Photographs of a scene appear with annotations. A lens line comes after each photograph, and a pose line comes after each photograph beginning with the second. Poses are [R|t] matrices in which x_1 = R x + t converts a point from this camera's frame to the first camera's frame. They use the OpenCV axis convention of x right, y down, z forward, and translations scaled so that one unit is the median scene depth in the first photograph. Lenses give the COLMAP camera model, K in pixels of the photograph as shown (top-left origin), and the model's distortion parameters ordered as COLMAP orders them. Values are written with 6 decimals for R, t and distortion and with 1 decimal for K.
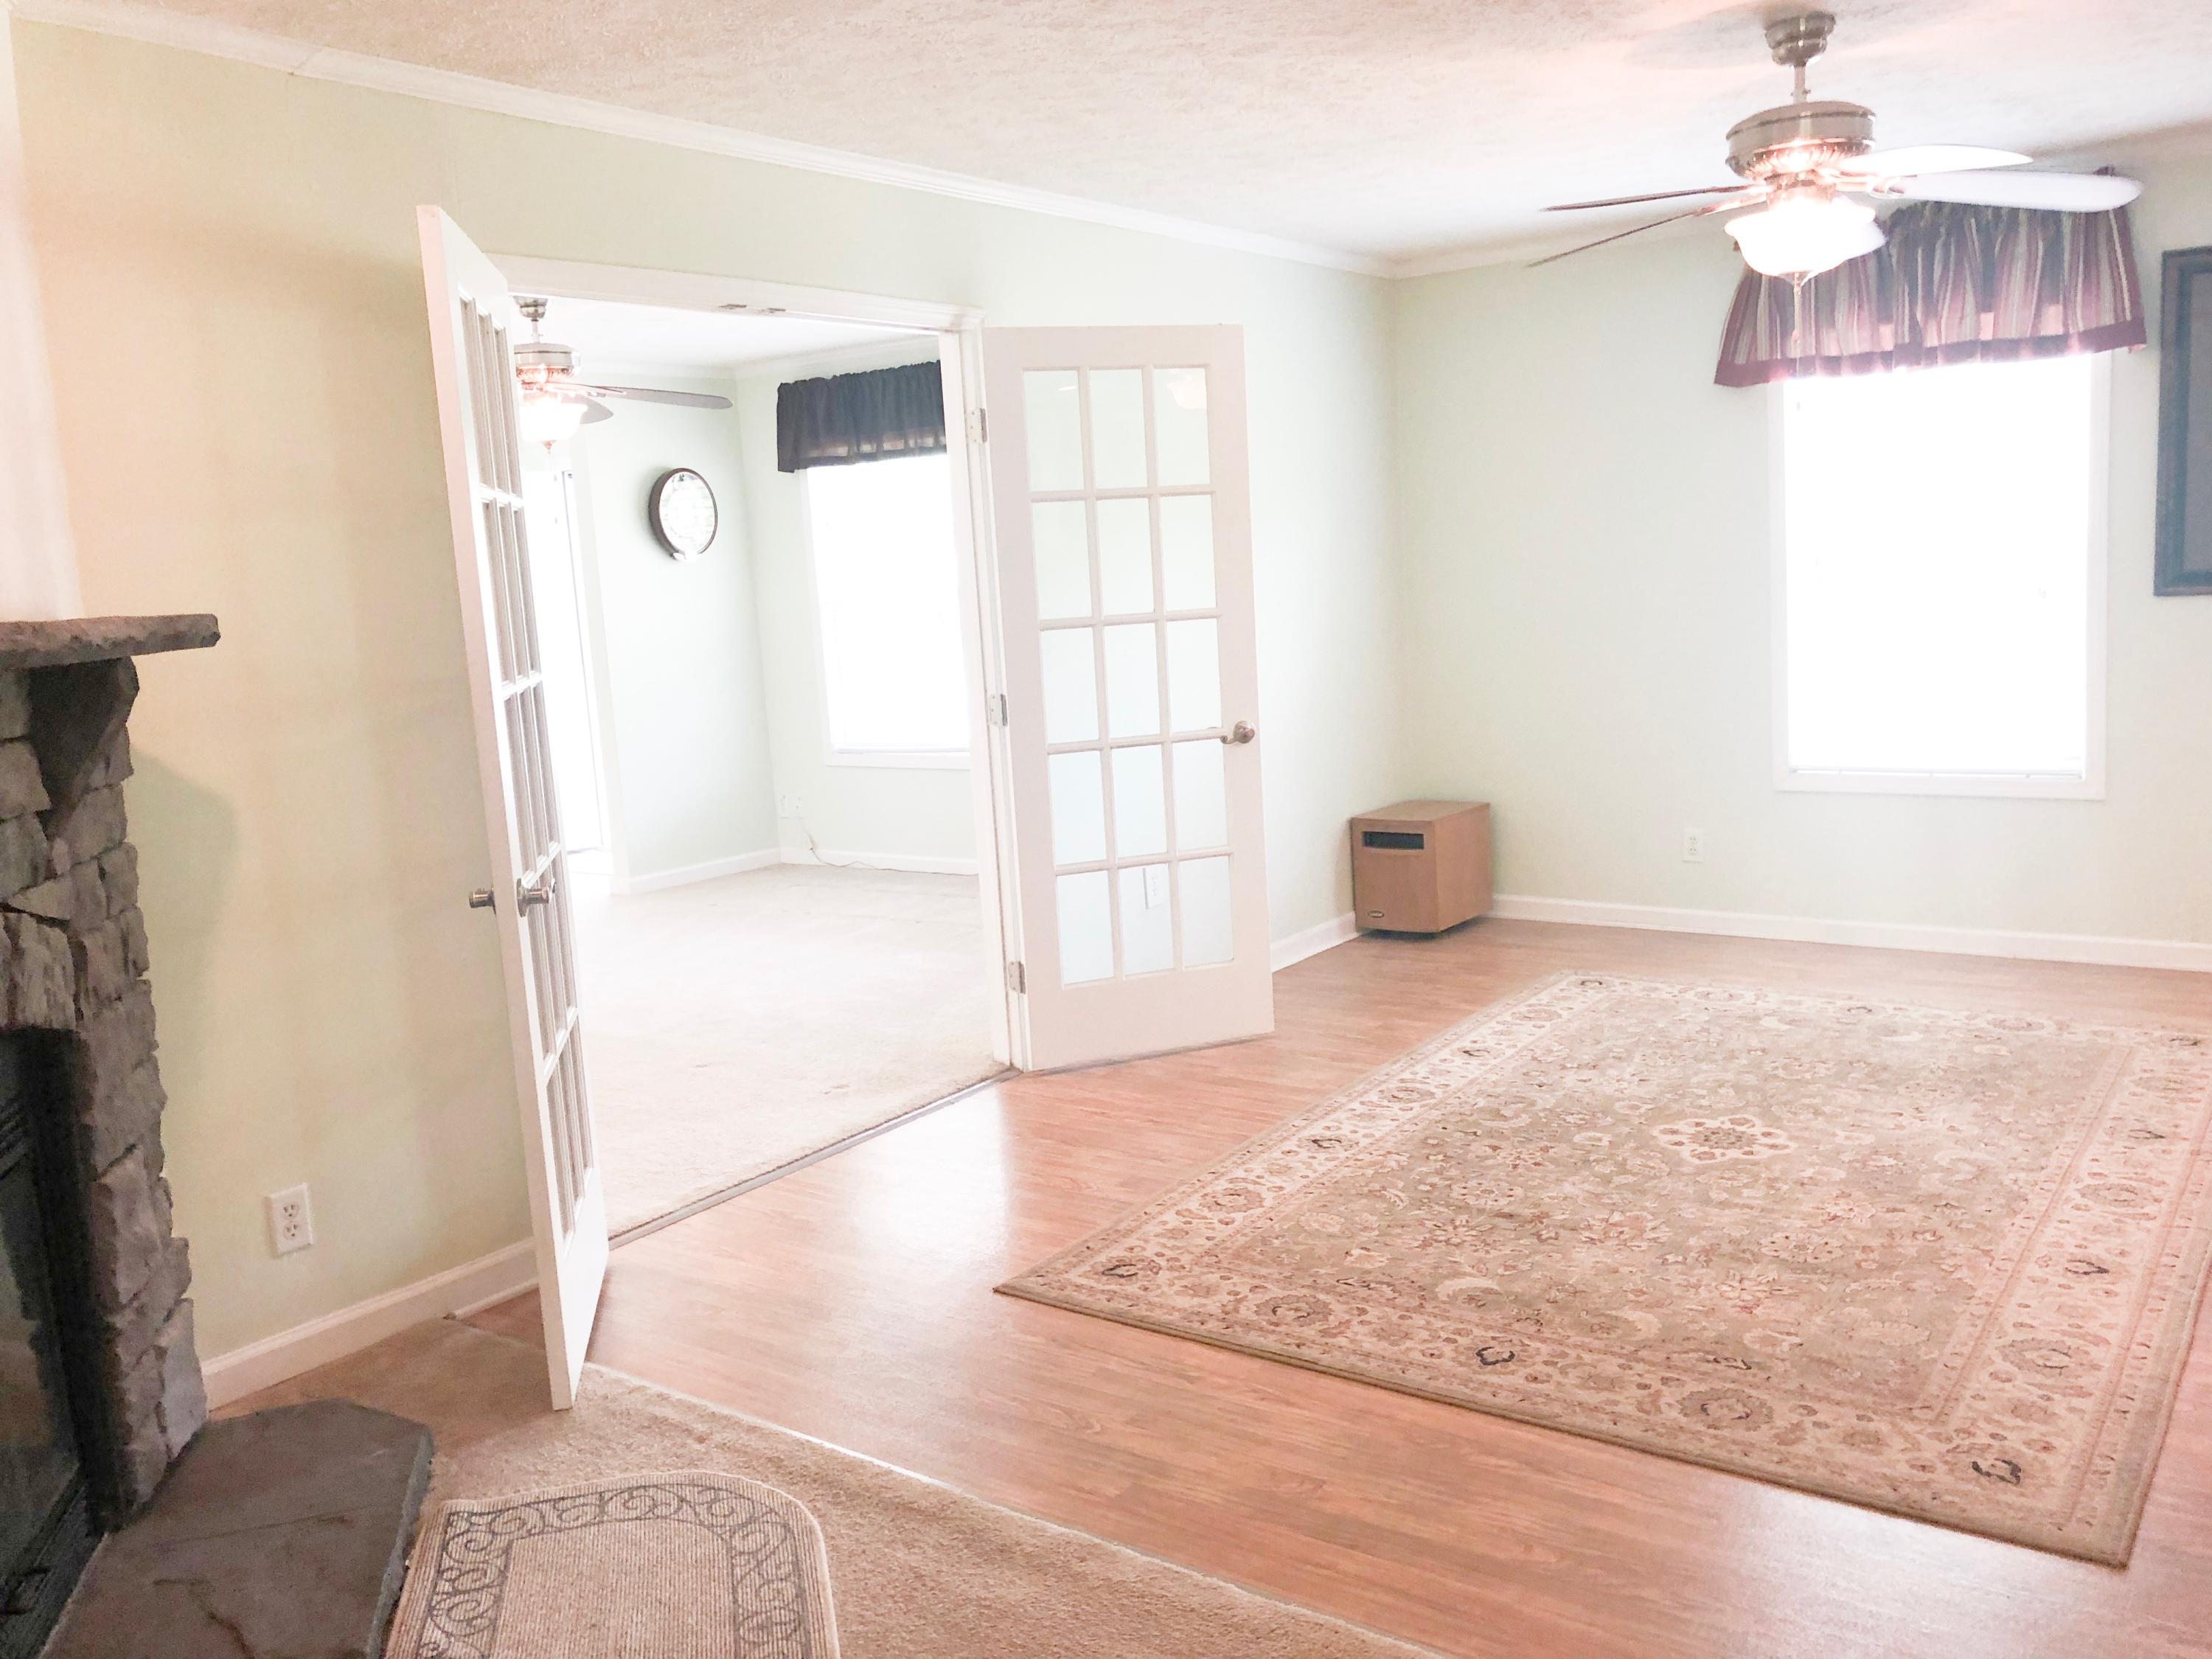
lens RADIAL K [[1834.9, 0, 1112.7], [0, 1834.9, 832.3], [0, 0, 1]] dist [0.029287, -0.021328]
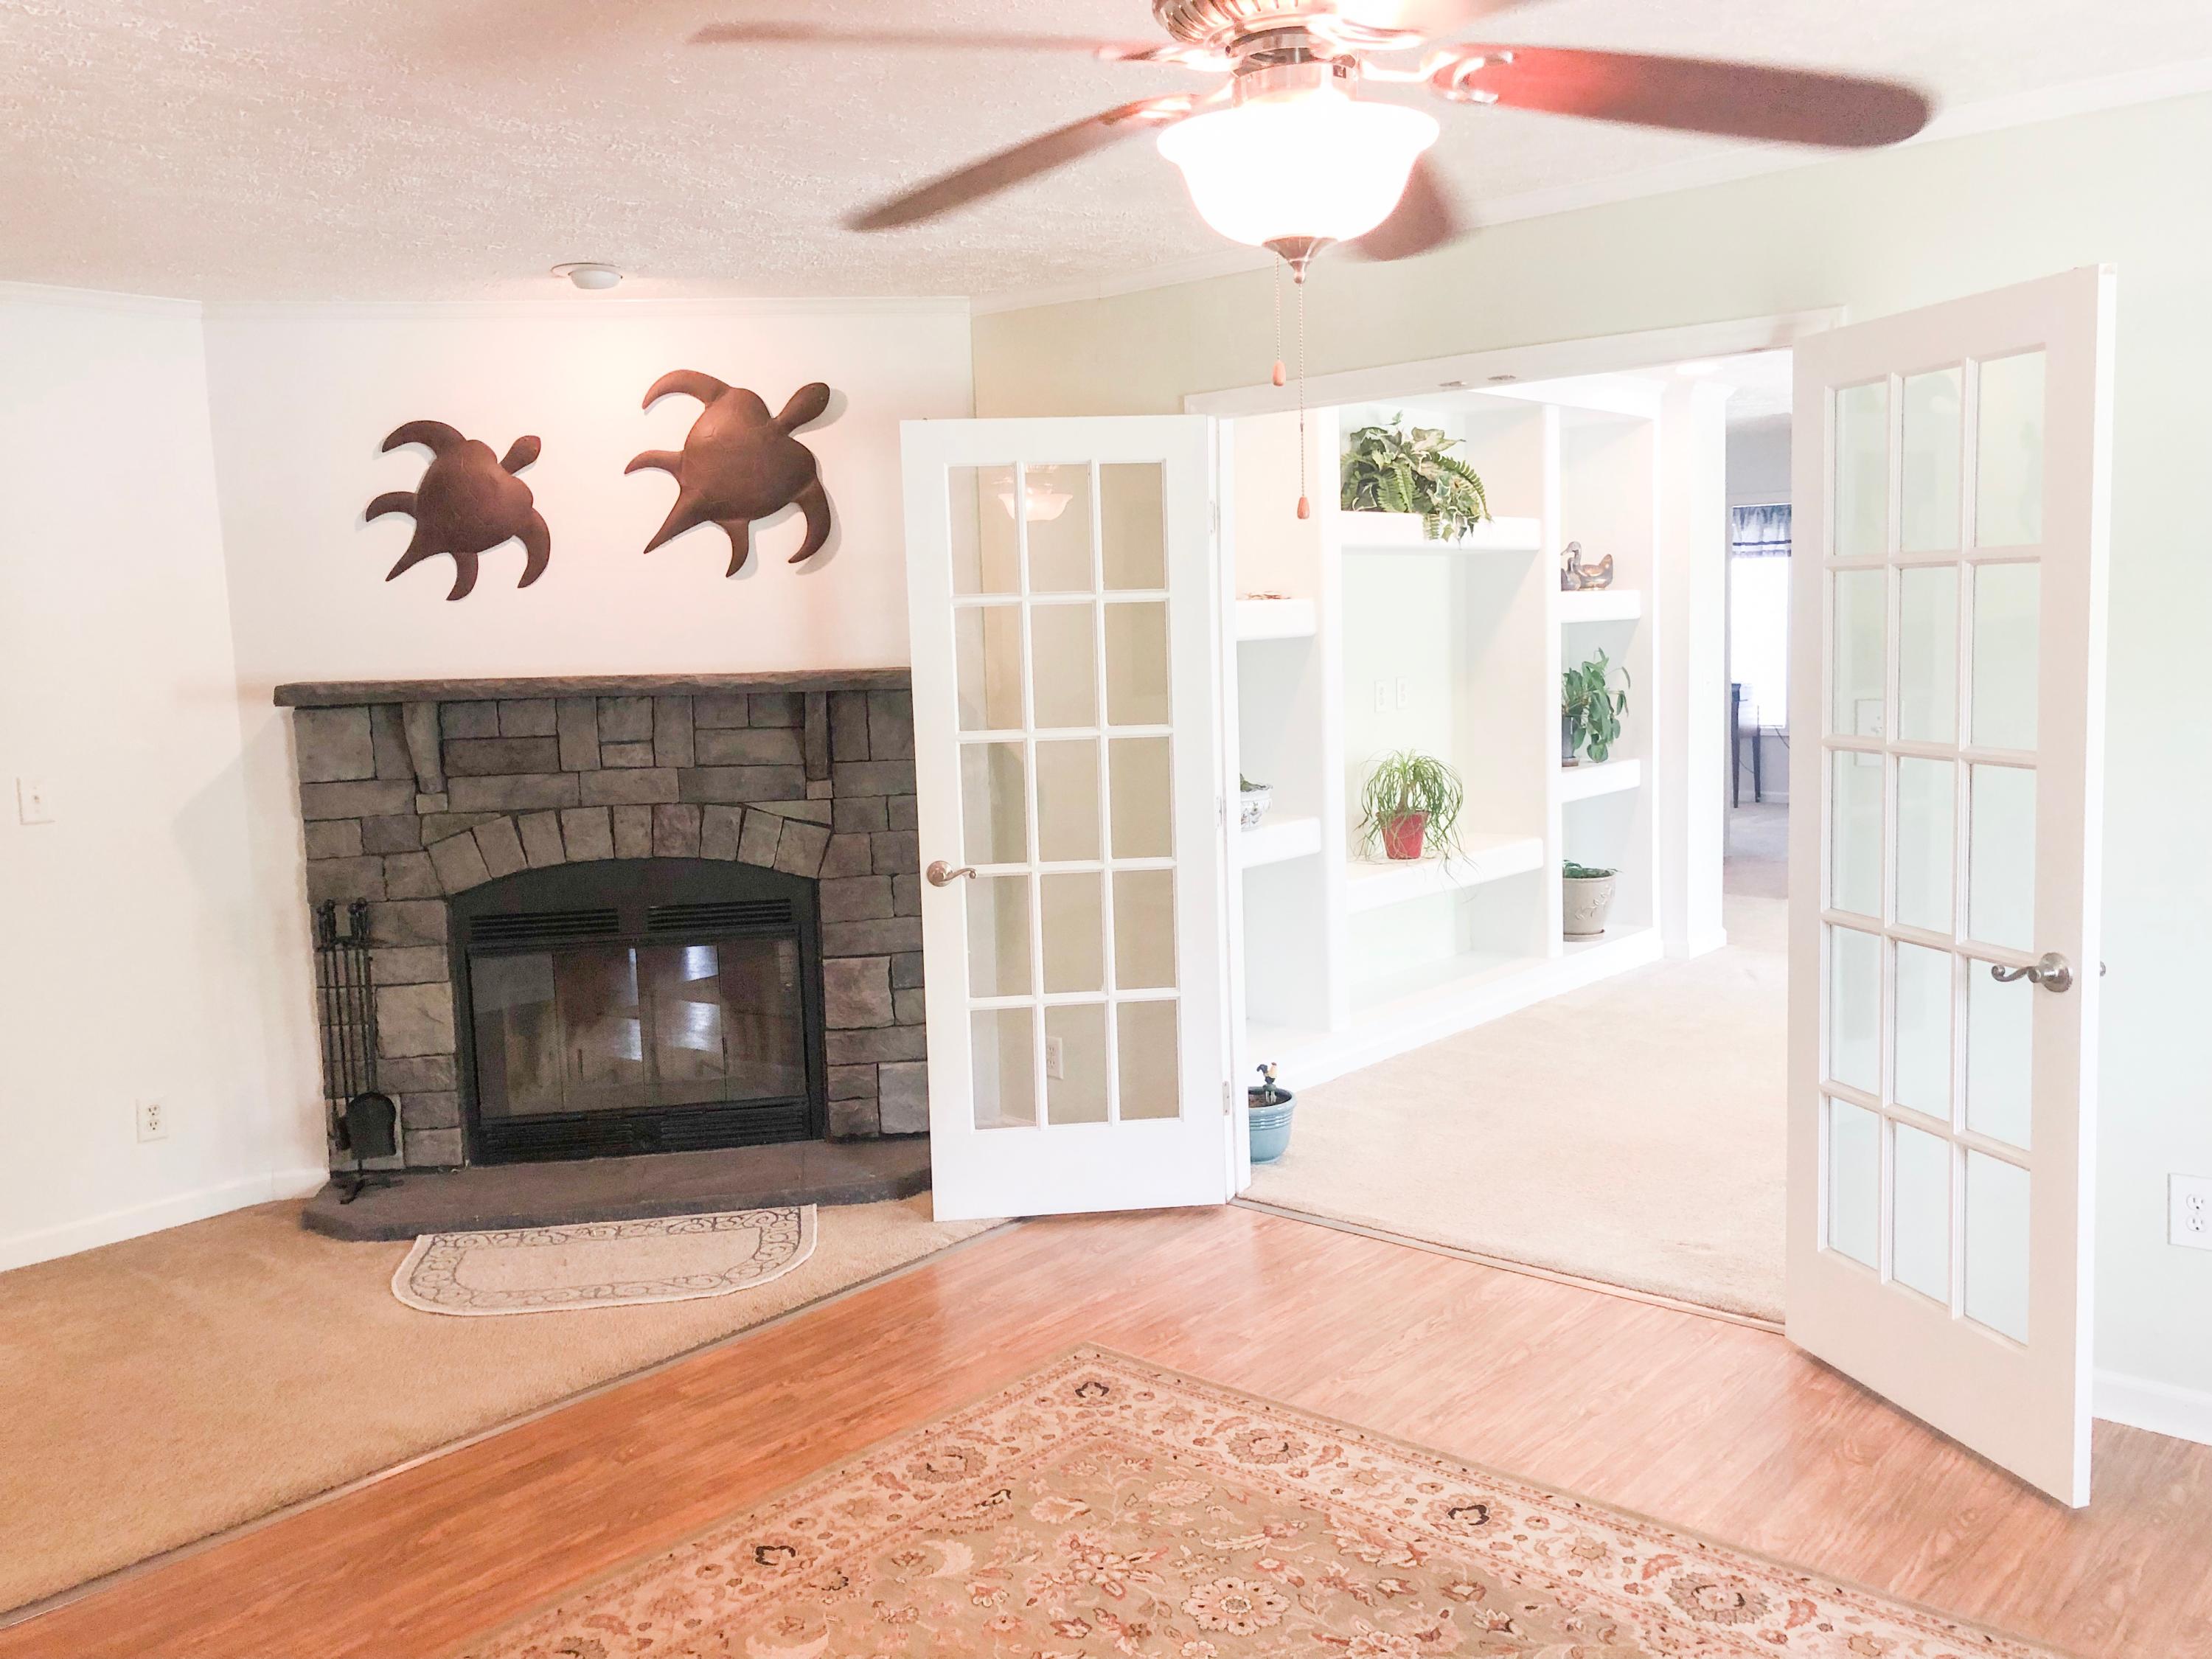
lens RADIAL K [[1834.9, 0, 1113.6], [0, 1834.9, 825.3], [0, 0, 1]] dist [0.029287, -0.021328]
pose [[-0.095341, 0.169956, -0.980829, 0.658276], [-0.116907, 0.976587, 0.180584, -0.170442], [0.988556, 0.131882, -0.073240, 0.743119]]
